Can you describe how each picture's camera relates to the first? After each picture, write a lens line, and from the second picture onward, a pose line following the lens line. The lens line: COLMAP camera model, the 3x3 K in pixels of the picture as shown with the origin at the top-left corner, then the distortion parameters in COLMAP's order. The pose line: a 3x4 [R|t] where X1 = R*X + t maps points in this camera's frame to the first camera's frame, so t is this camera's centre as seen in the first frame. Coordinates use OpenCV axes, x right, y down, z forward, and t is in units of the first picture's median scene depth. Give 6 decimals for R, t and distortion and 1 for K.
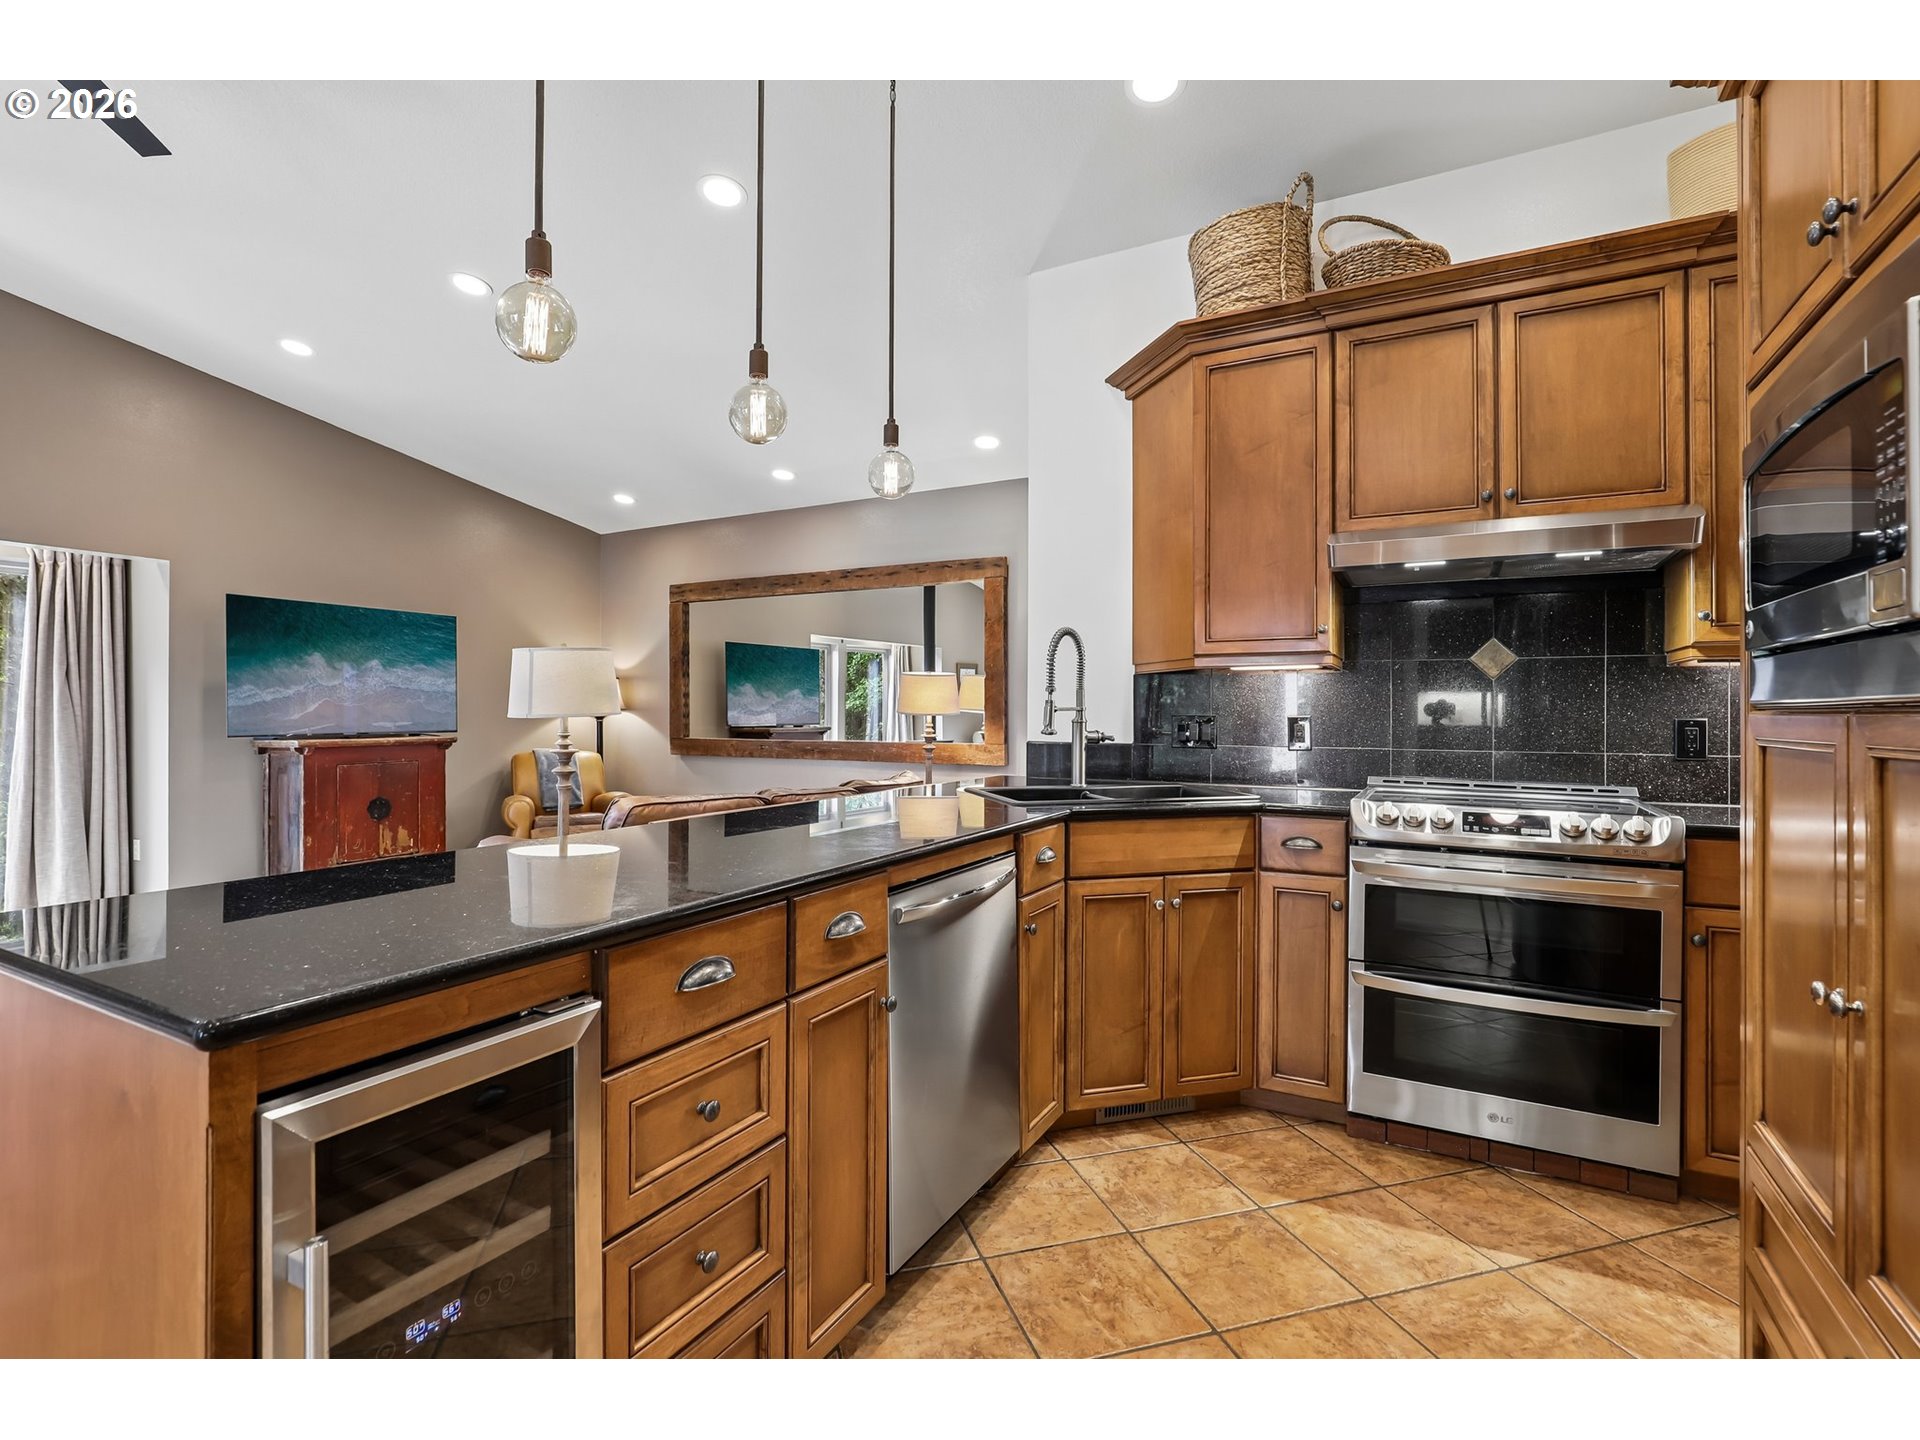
lens RADIAL K [[901.5, 0, 950.2], [0, 901.5, 702.1], [0, 0, 1]] dist [-0.016115, 0.004220]
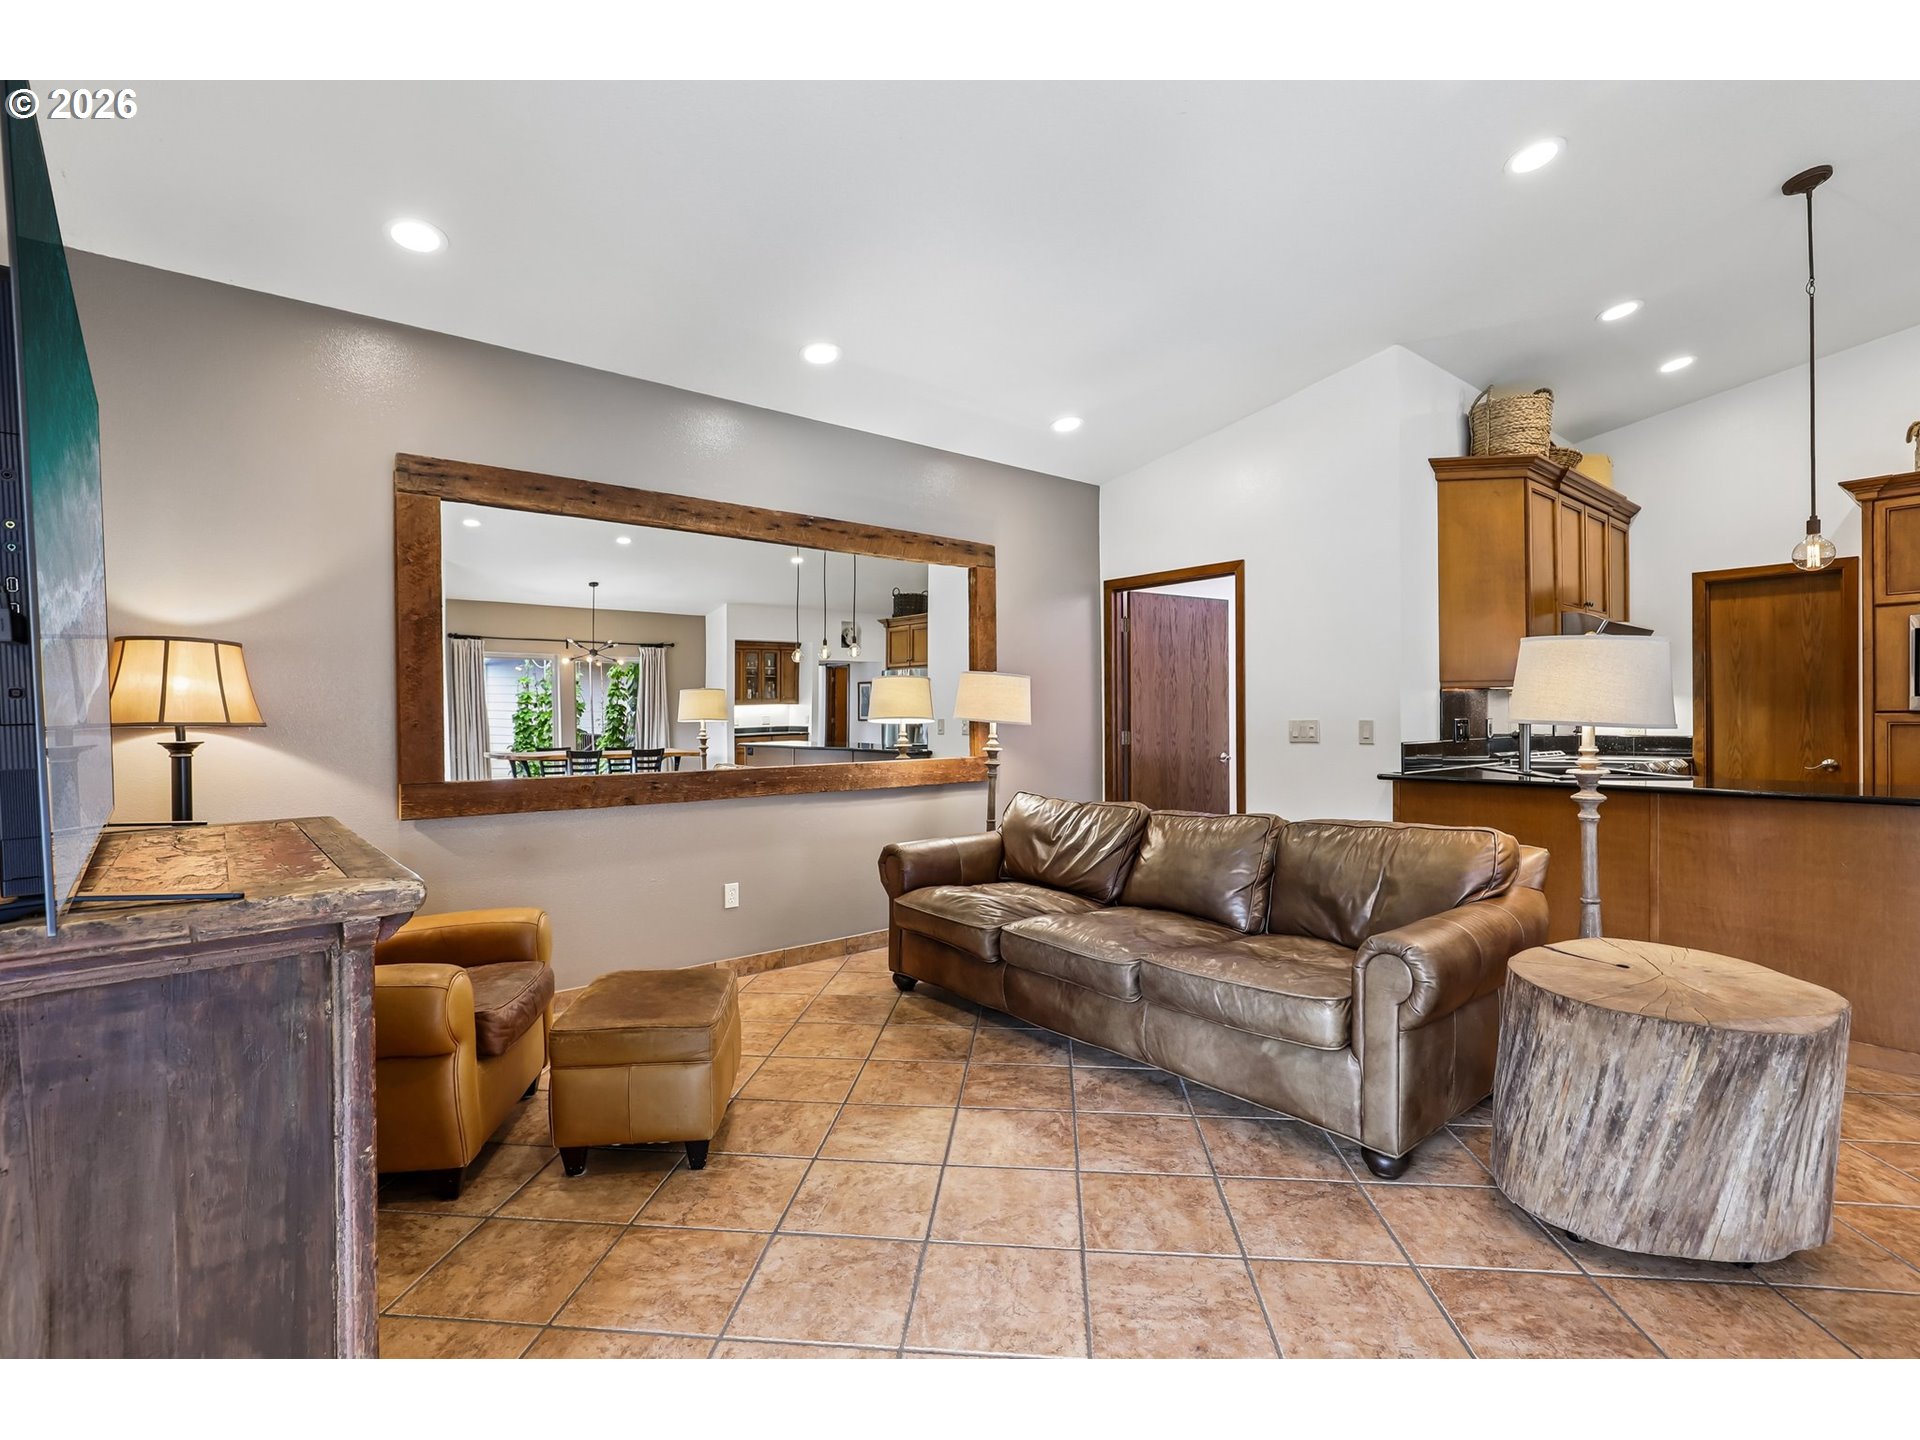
lens RADIAL K [[901.5, 0, 973.1], [0, 901.5, 721.4], [0, 0, 1]] dist [-0.016115, 0.004220]
pose [[0.364087, -0.011515, 0.931294, -0.903083], [0.000154, 0.999924, 0.012303, 0.000677], [-0.931365, -0.004336, 0.364061, 0.811195]]
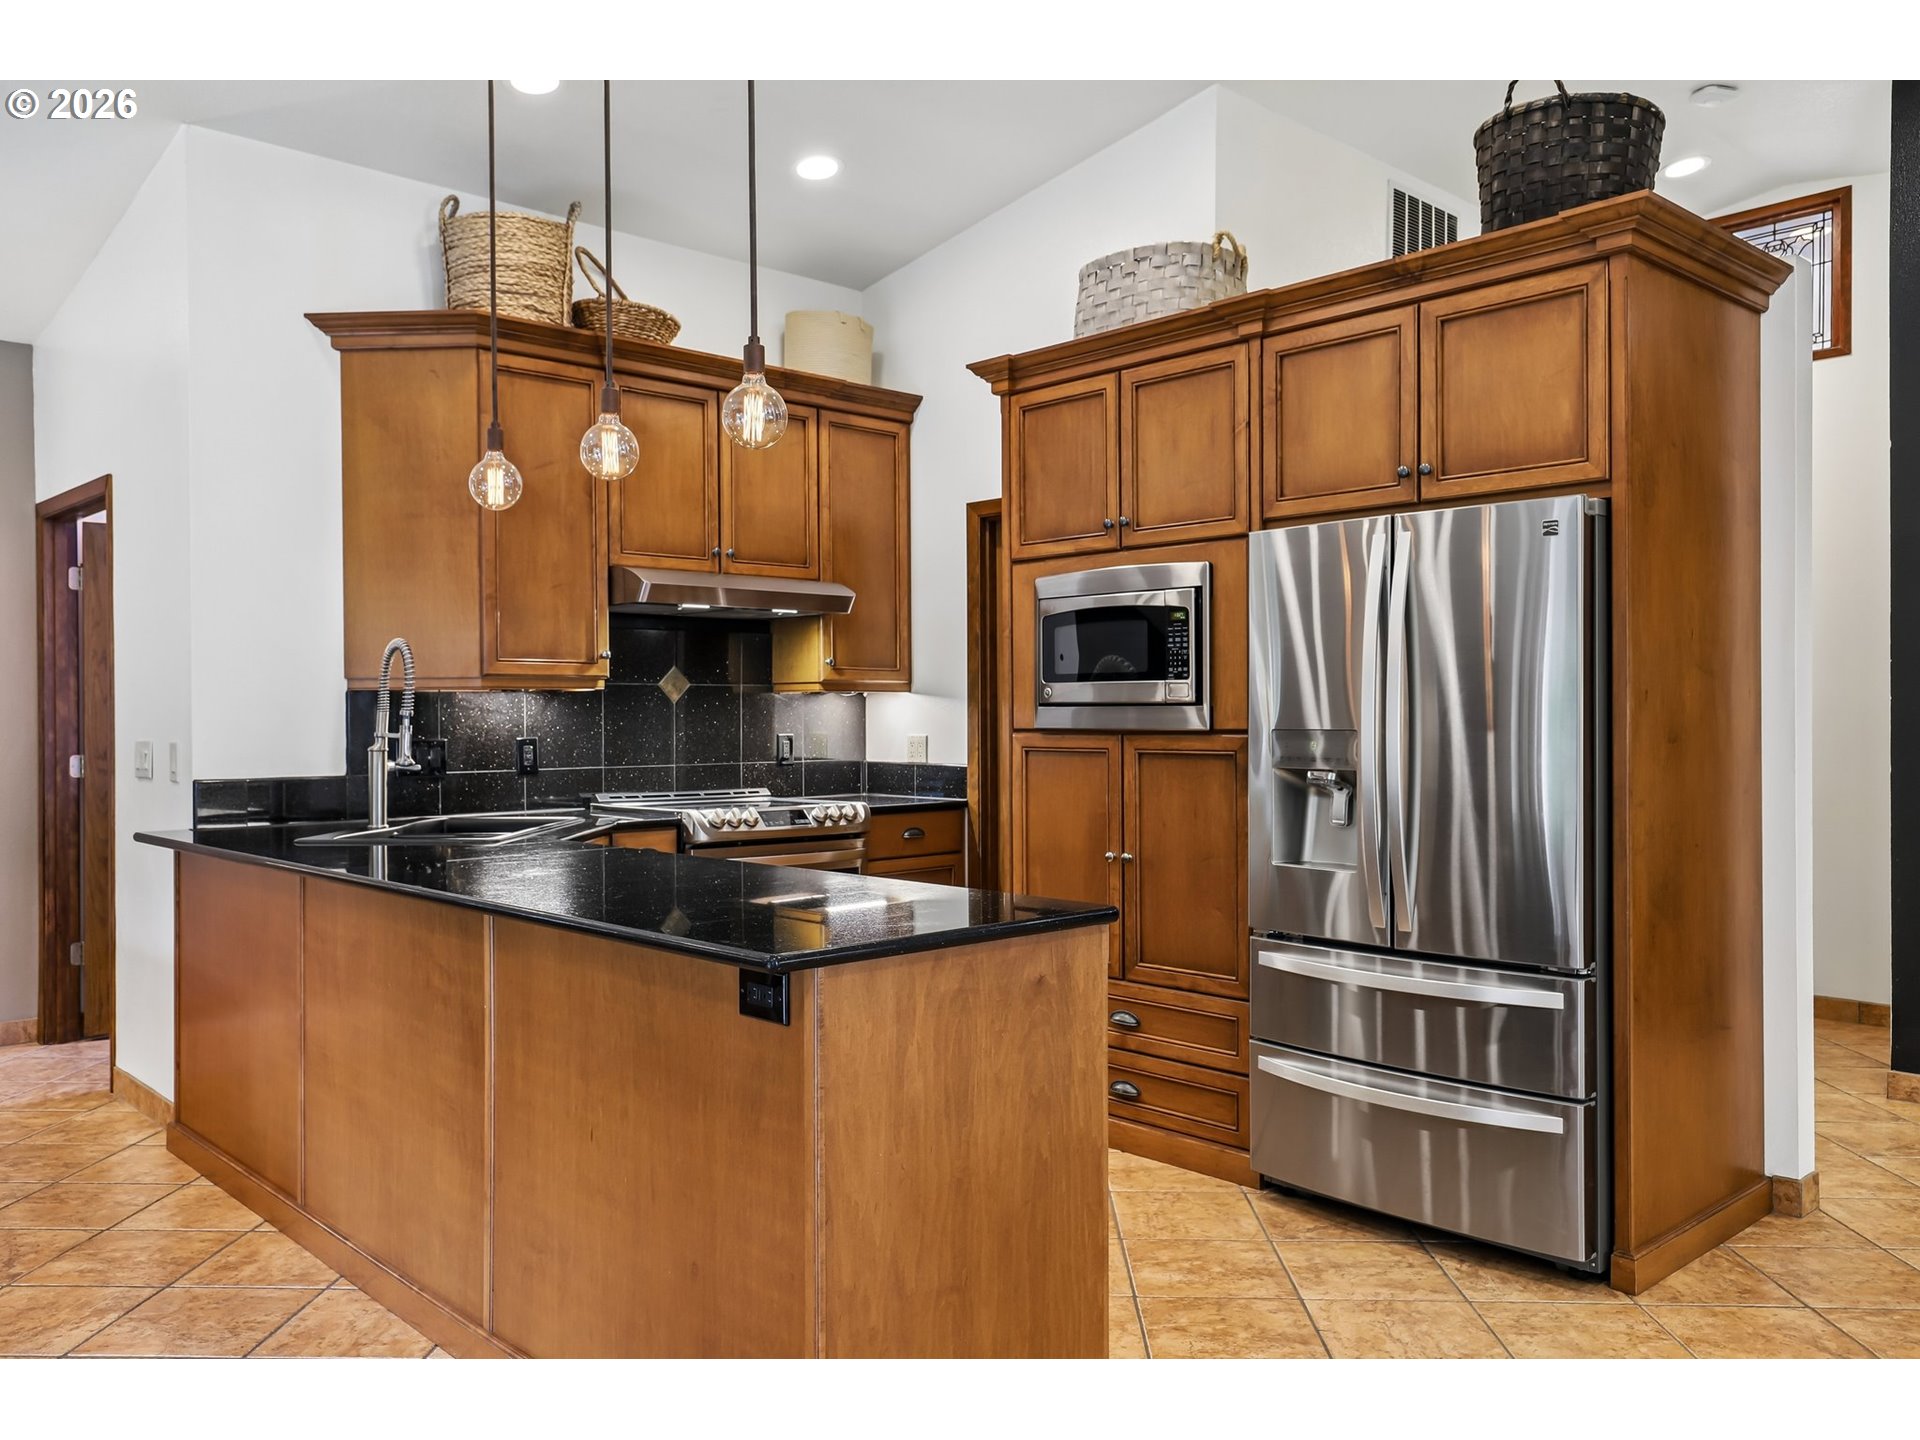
lens RADIAL K [[1474.3, 0, 956.3], [0, 1474.3, 712.8], [0, 0, 1]] dist [0.014635, -0.000813]
pose [[0.309639, -0.007576, 0.950824, -0.630017], [-0.004151, 0.999948, 0.009319, -0.017933], [-0.950845, -0.006832, 0.309592, 0.041571]]
